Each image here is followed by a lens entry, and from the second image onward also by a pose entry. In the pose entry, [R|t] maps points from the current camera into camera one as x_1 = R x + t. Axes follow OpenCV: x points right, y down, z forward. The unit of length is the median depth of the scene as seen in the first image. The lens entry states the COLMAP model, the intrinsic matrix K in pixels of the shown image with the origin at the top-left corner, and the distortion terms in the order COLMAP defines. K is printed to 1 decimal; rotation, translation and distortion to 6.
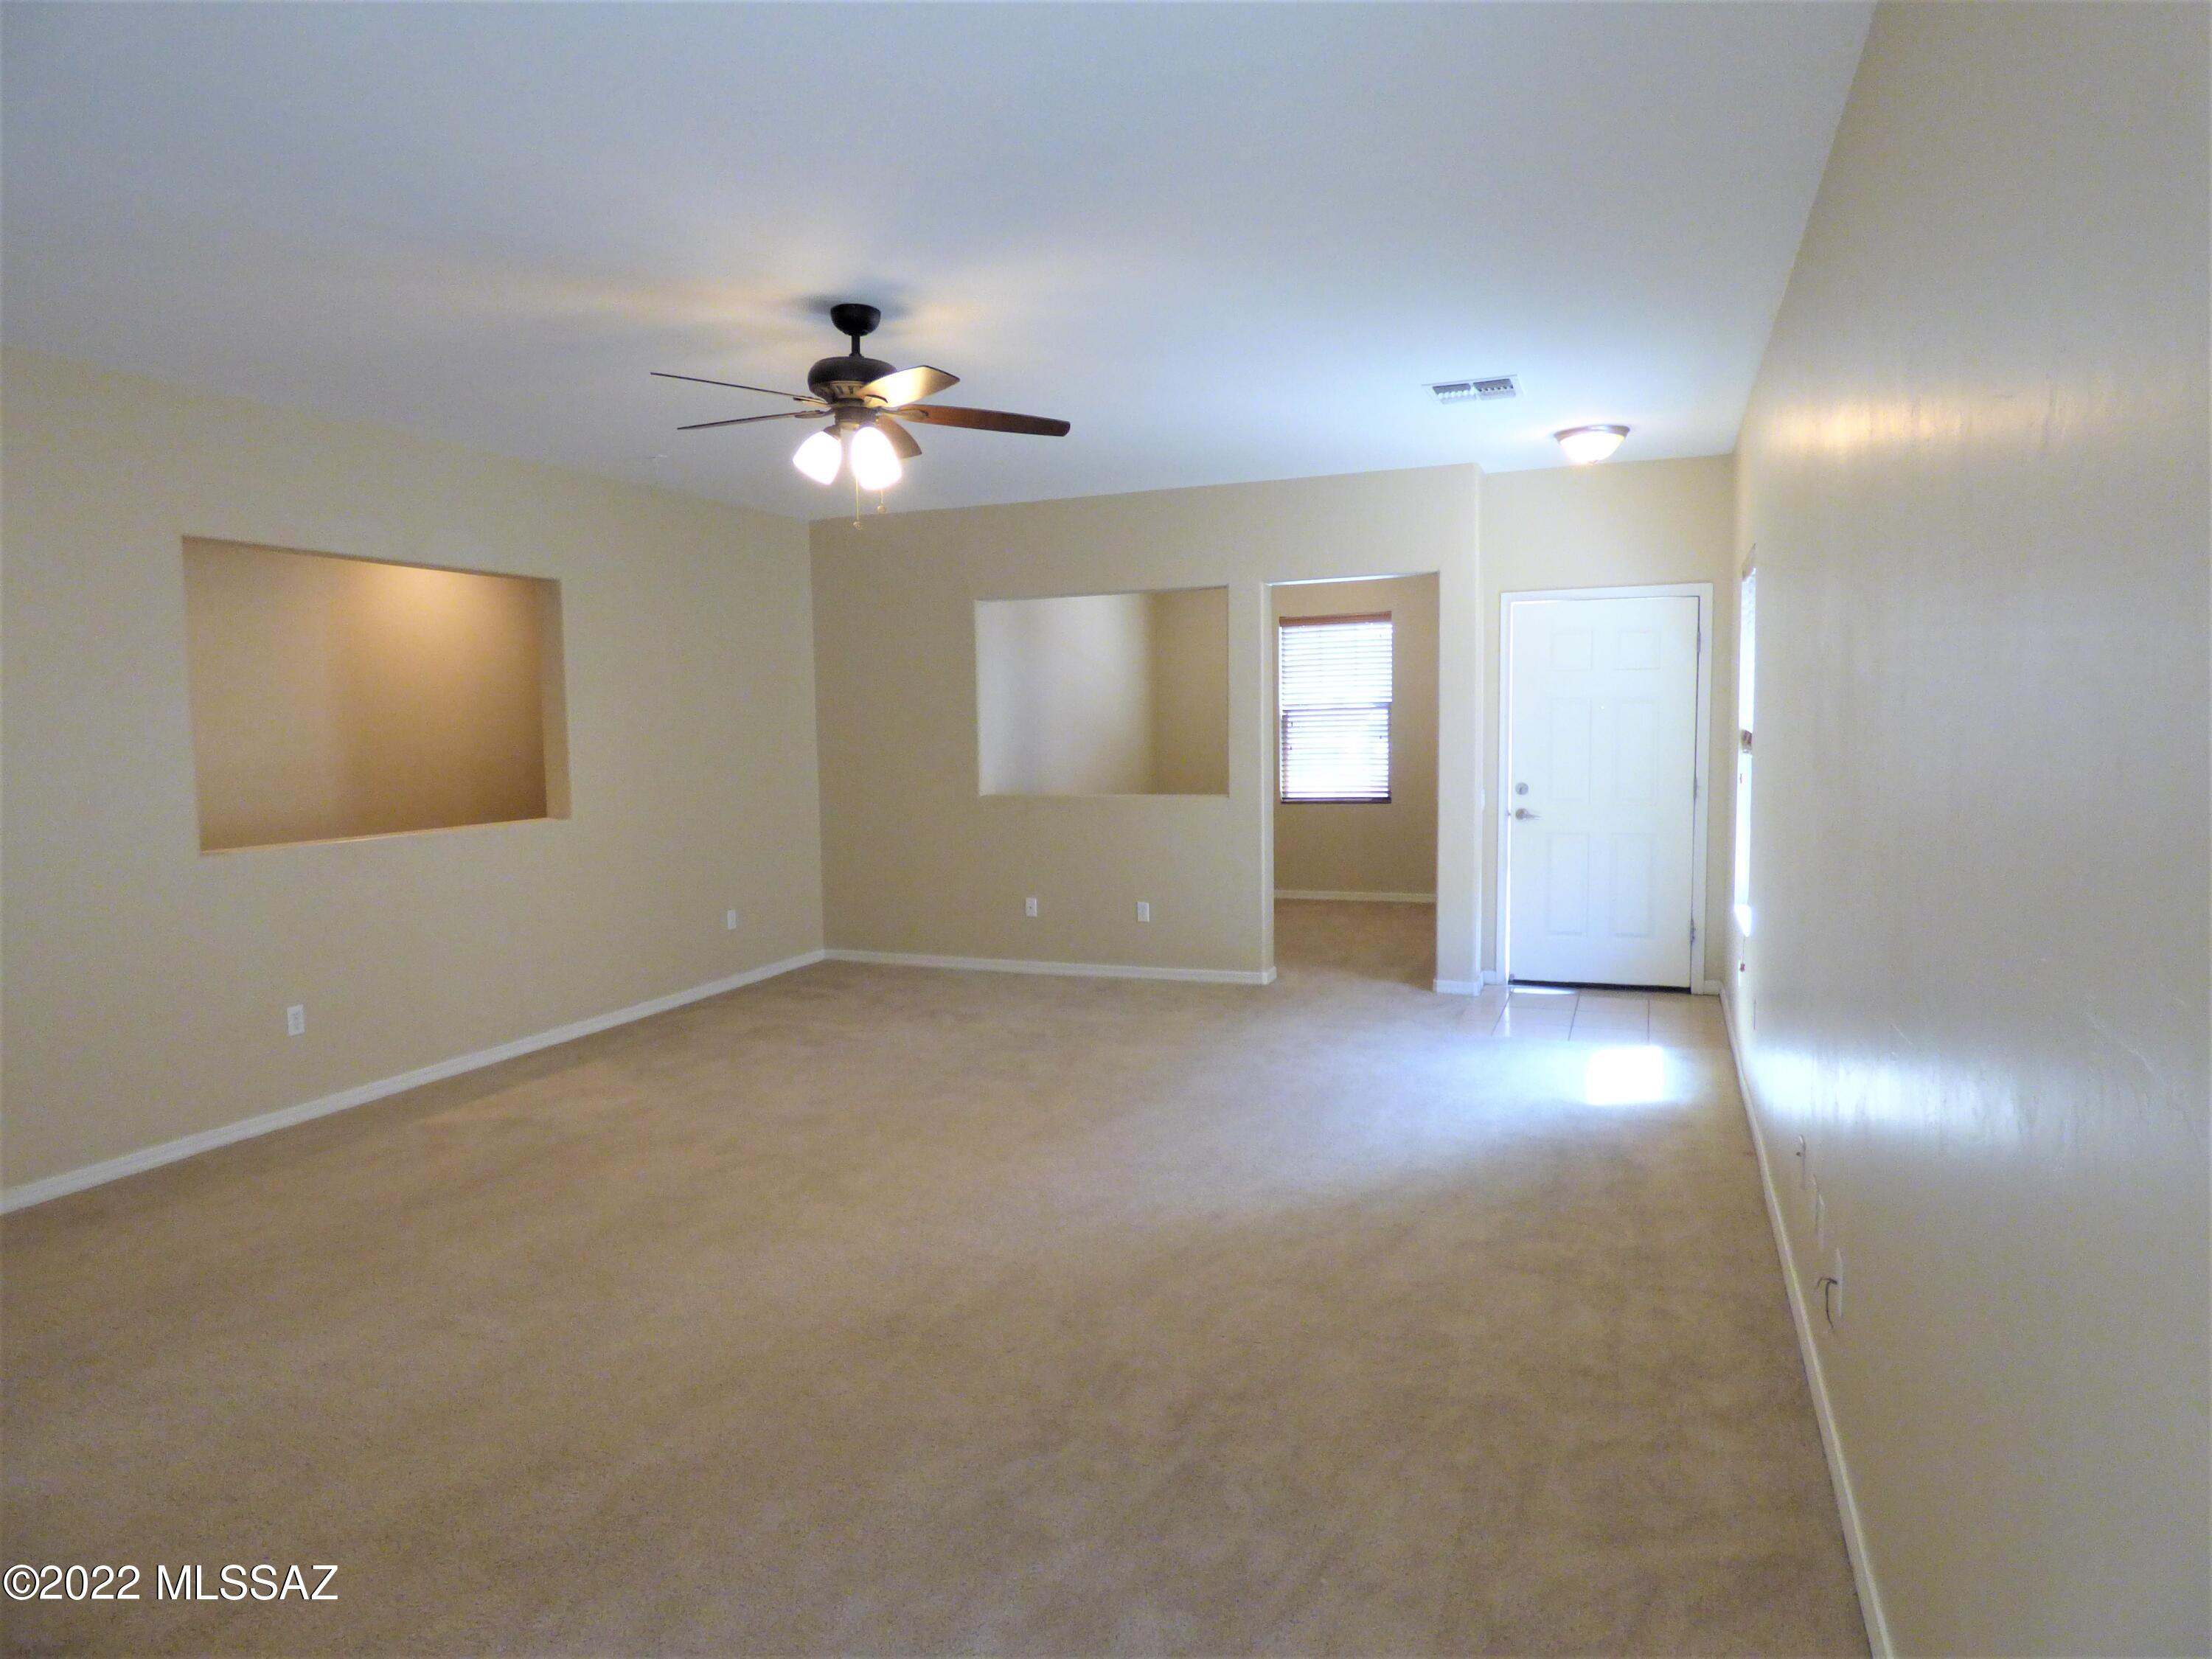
lens RADIAL K [[1357.4, 0, 1113.5], [0, 1357.4, 848.7], [0, 0, 1]] dist [-0.022889, 0.001816]
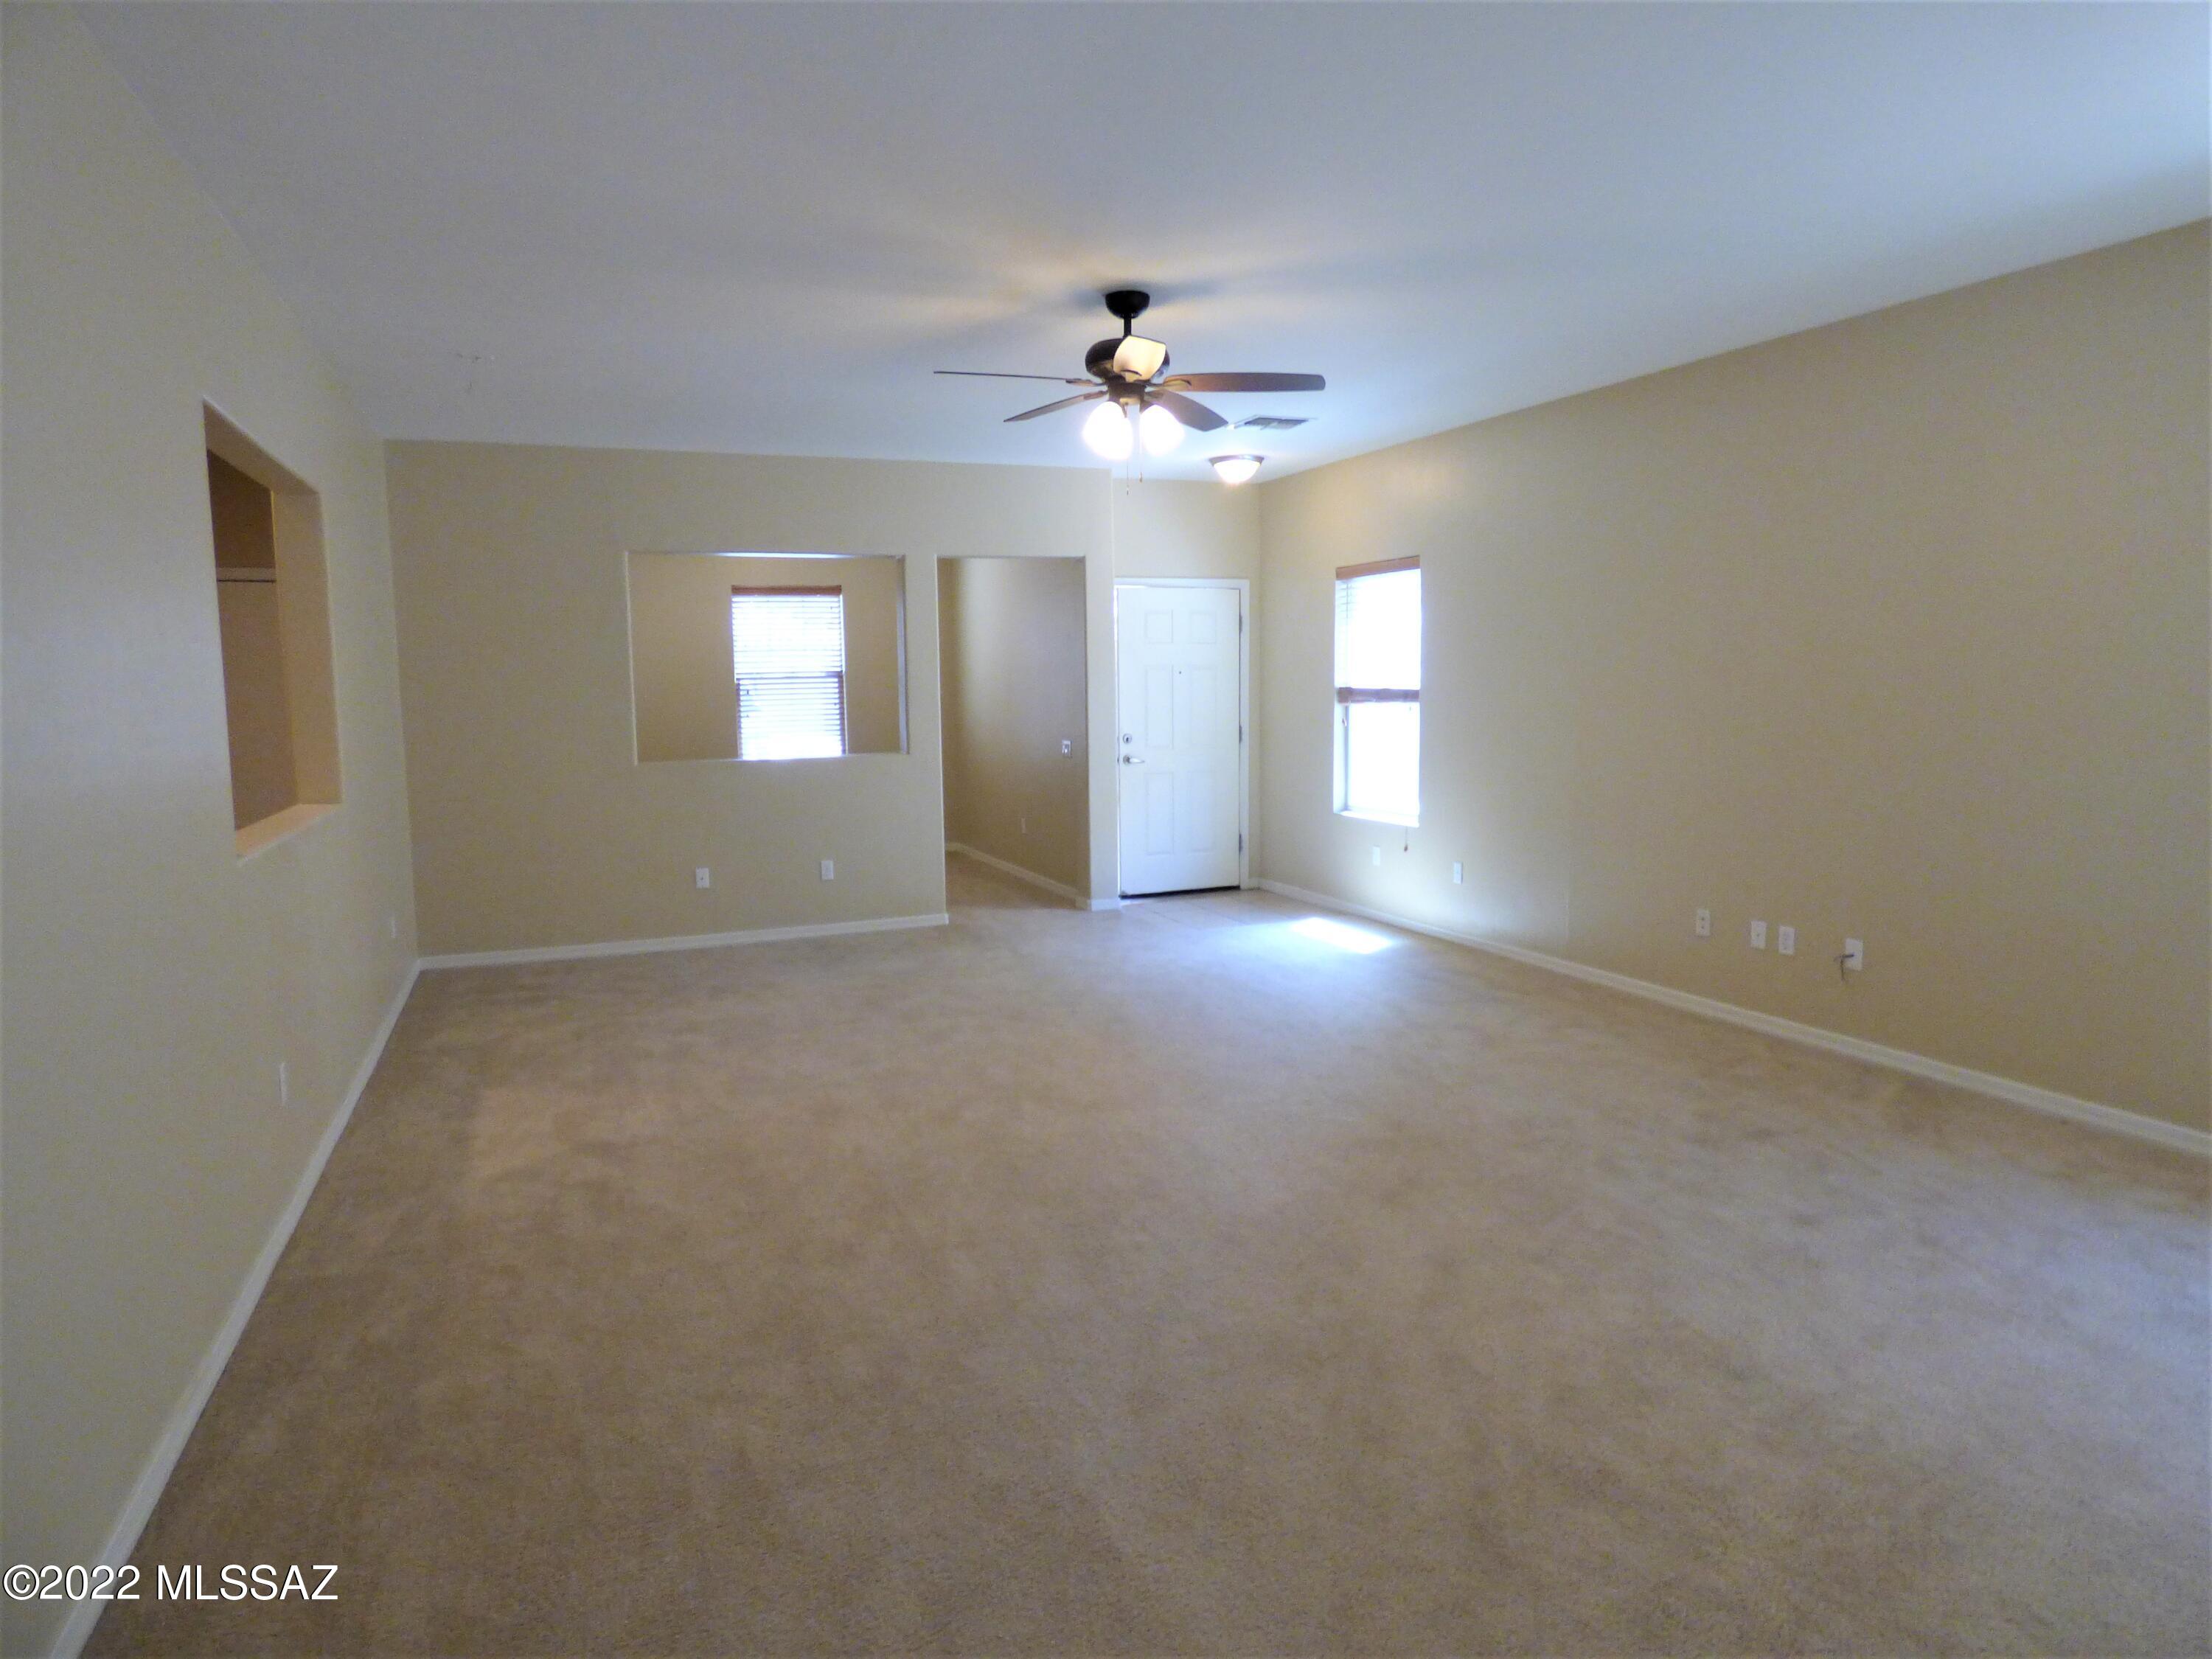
lens RADIAL K [[1364.5, 0, 1126.4], [0, 1364.5, 812.1], [0, 0, 1]] dist [-0.015383, -0.001914]
pose [[0.709168, -0.059353, 0.702537, -0.581884], [0.071677, 0.997357, 0.011907, 0.007892], [-0.701387, 0.041911, 0.711547, 0.127442]]
